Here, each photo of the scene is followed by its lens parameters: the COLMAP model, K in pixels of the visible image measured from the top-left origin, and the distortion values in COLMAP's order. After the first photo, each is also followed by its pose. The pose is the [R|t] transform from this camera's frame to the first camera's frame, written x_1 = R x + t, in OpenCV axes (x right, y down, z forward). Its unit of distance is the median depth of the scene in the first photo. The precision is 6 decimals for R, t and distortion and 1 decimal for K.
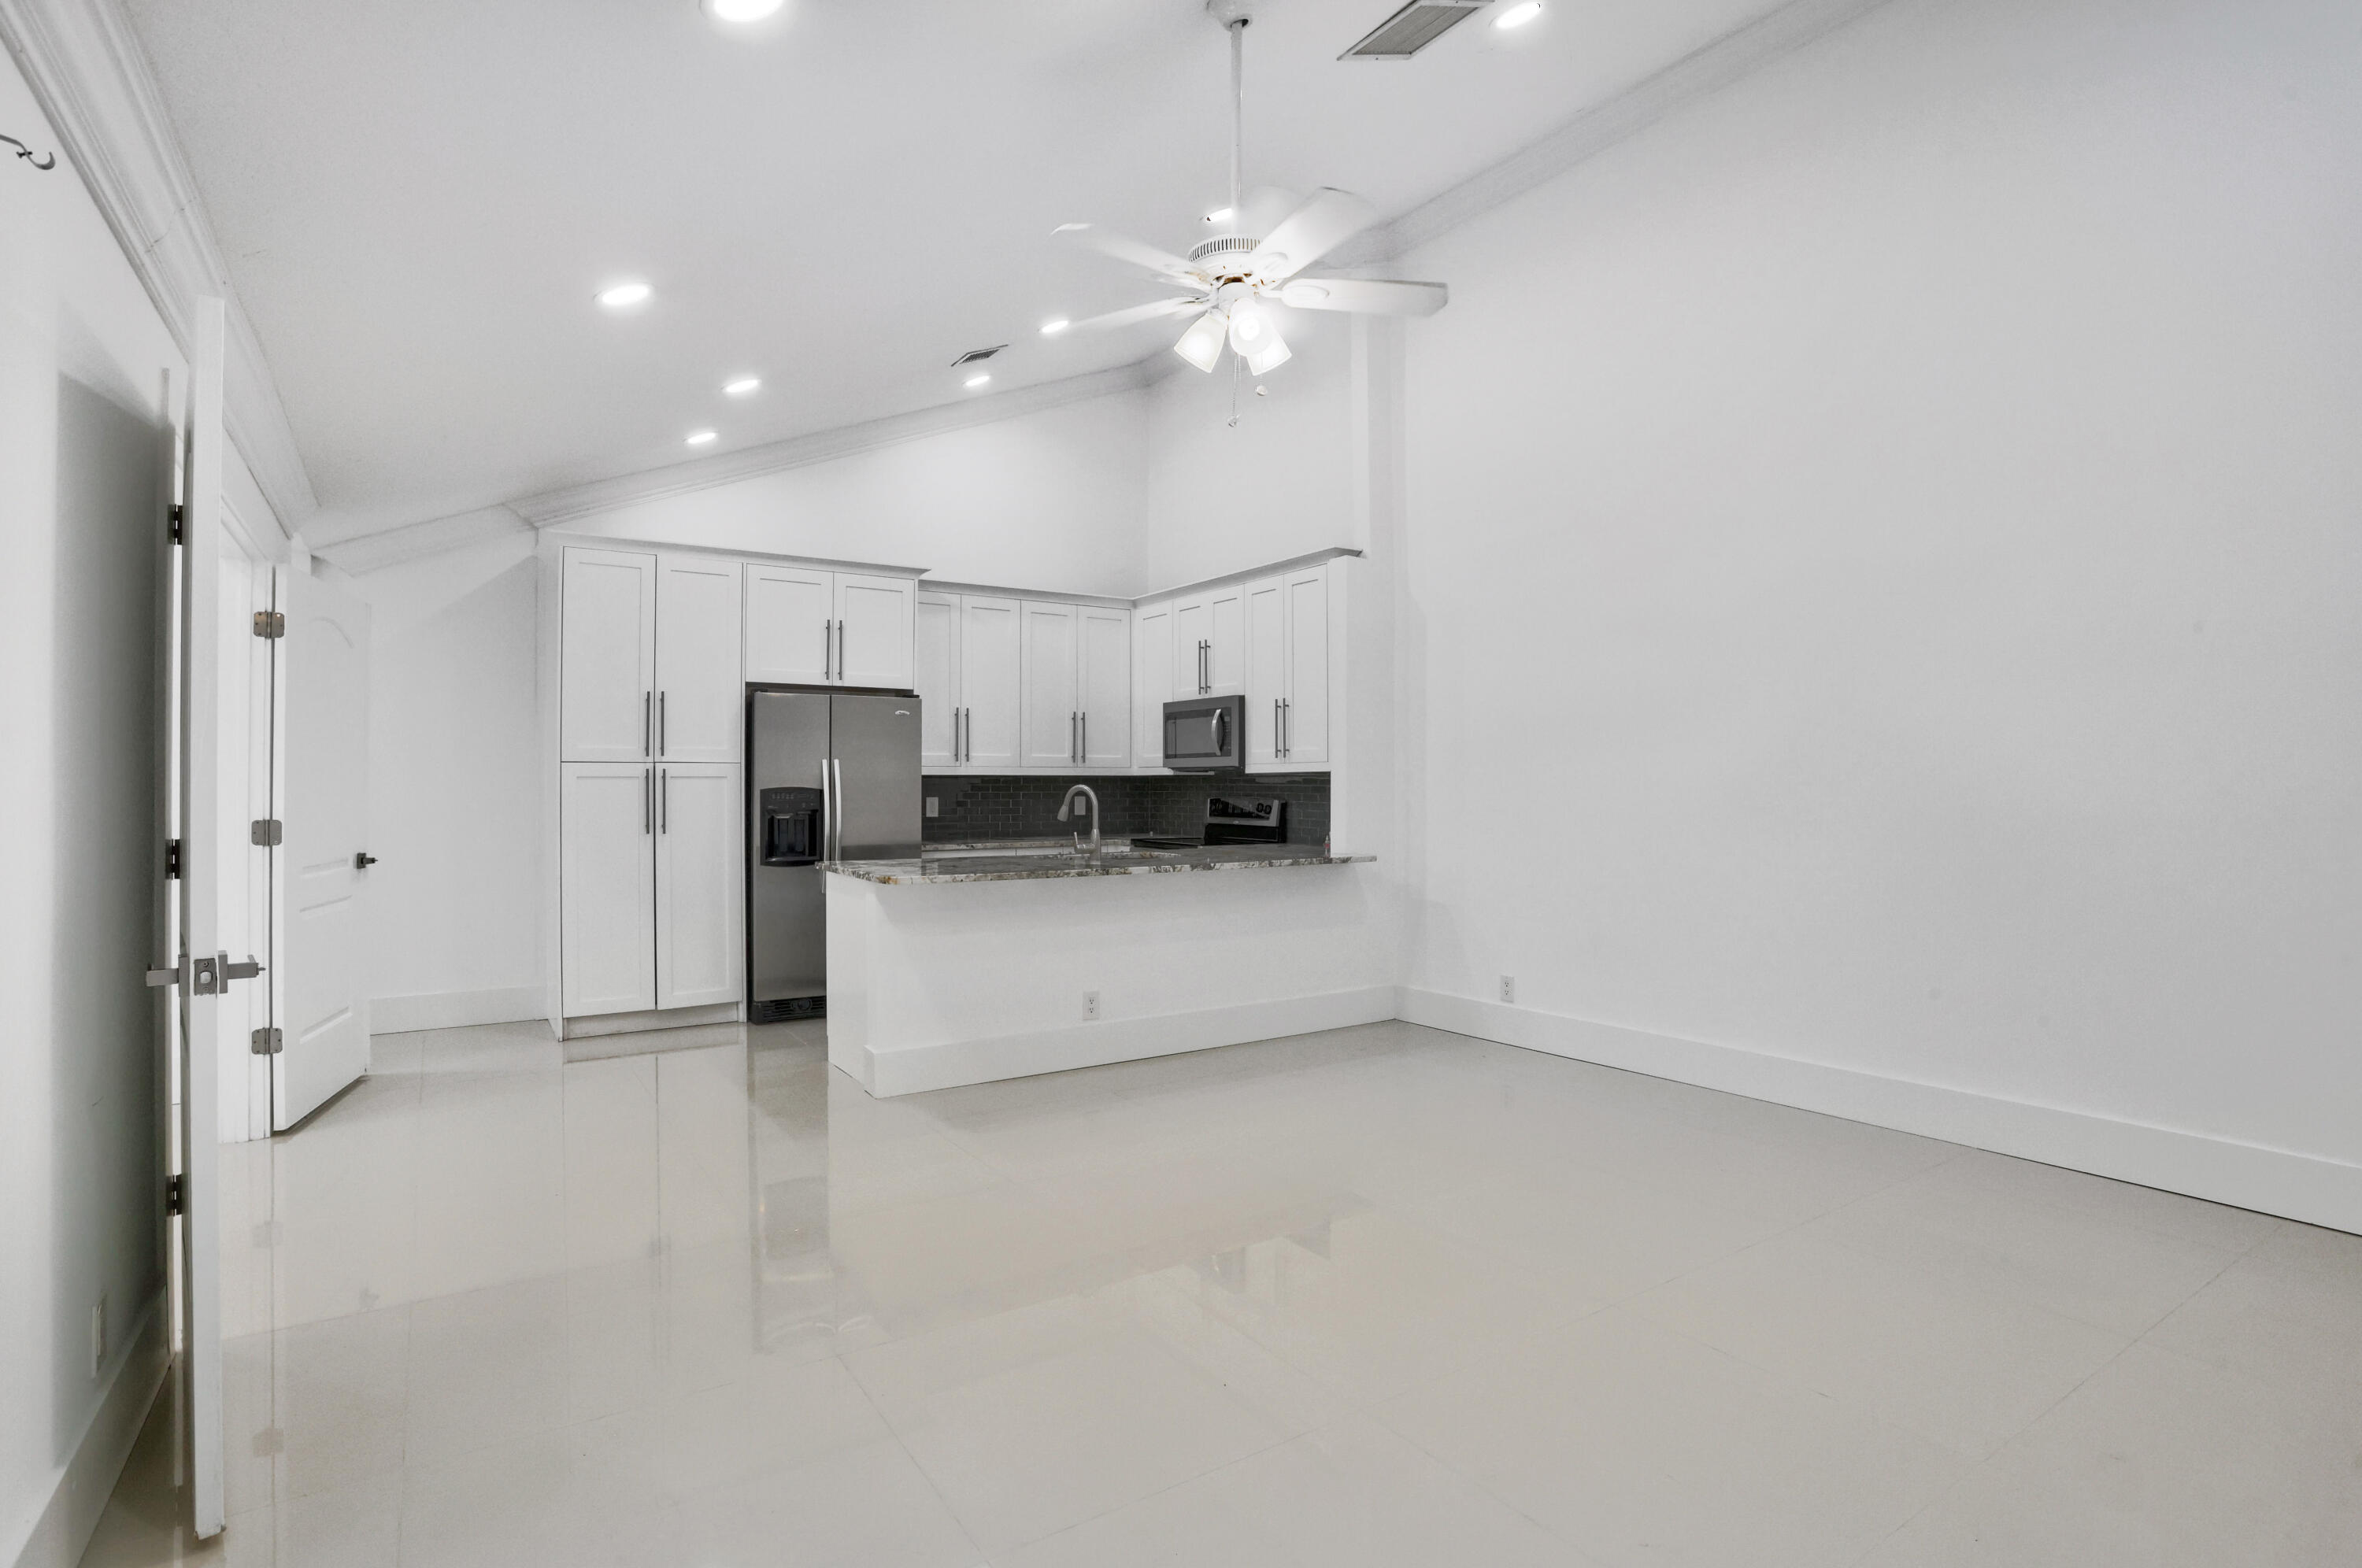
lens RADIAL K [[1157.6, 0, 1181.0], [0, 1157.6, 784.0], [0, 0, 1]] dist [-0.000637, 0.000076]
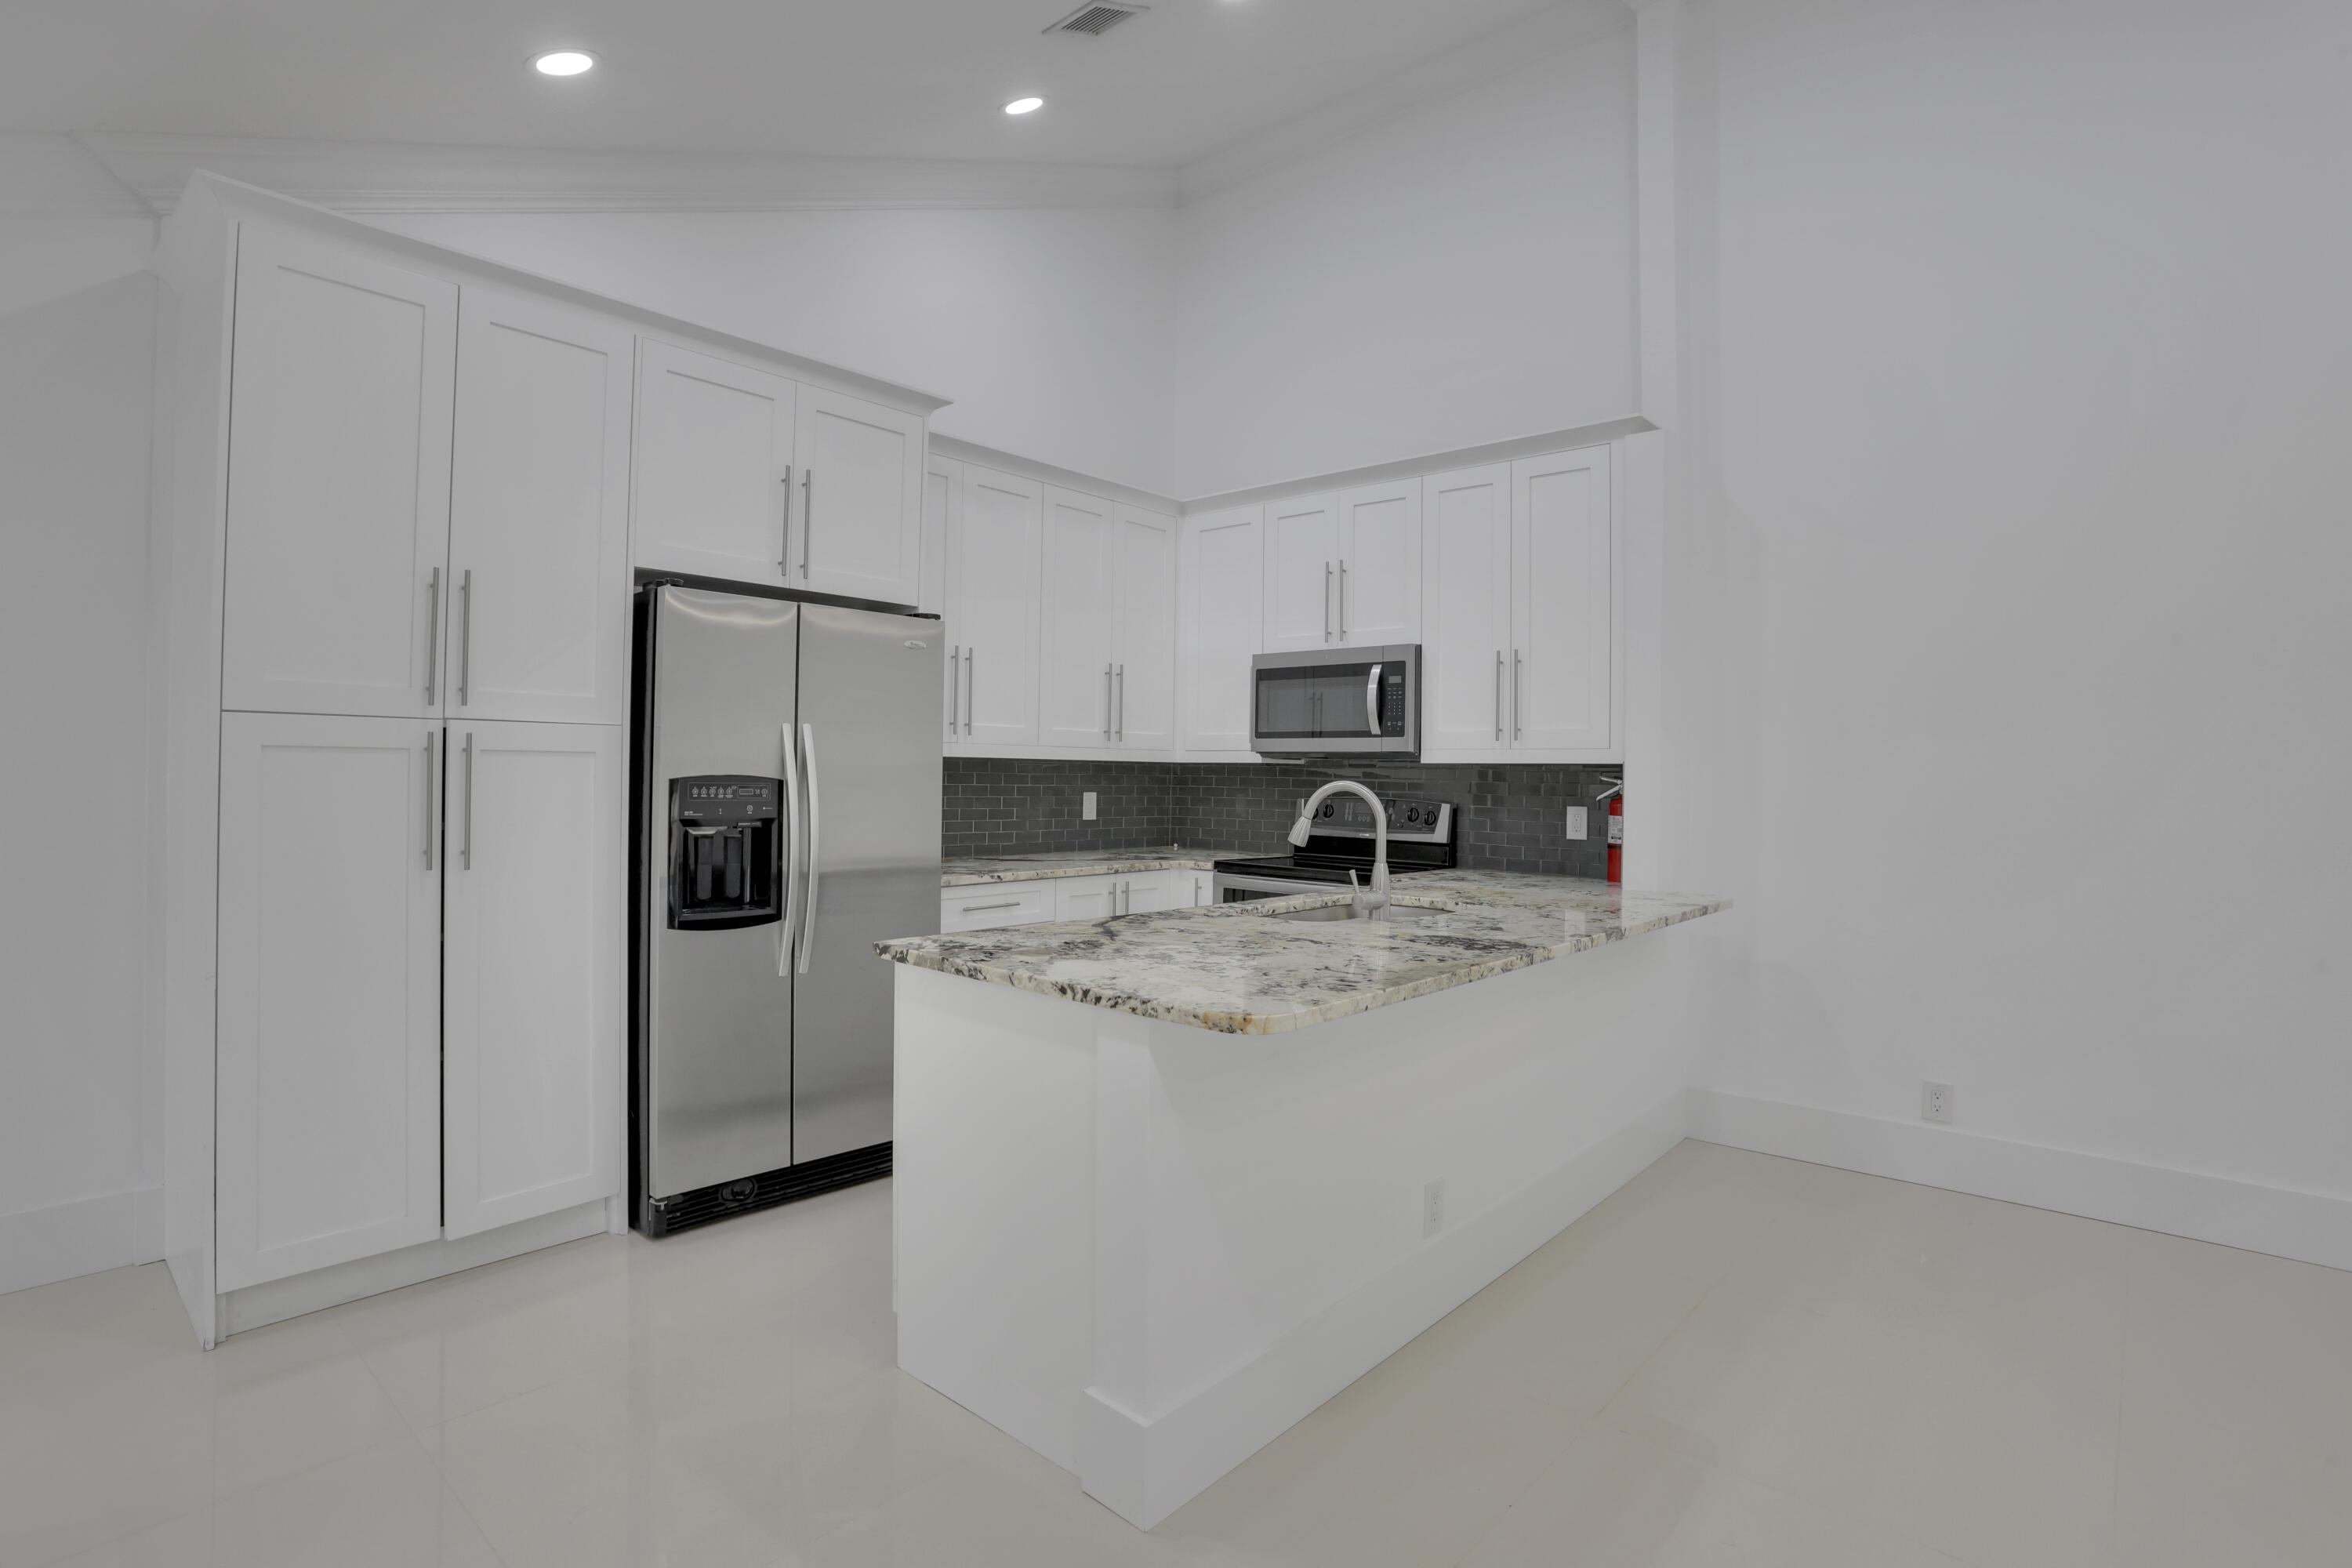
lens RADIAL K [[1147.6, 0, 1176.0], [0, 1147.6, 784.0], [0, 0, 1]] dist [-0.000185, 0.000276]
pose [[0.963154, 0.014174, 0.268578, -0.267373], [-0.017517, 0.999796, 0.010056, -0.001752], [-0.268381, -0.014390, 0.963205, 0.426060]]
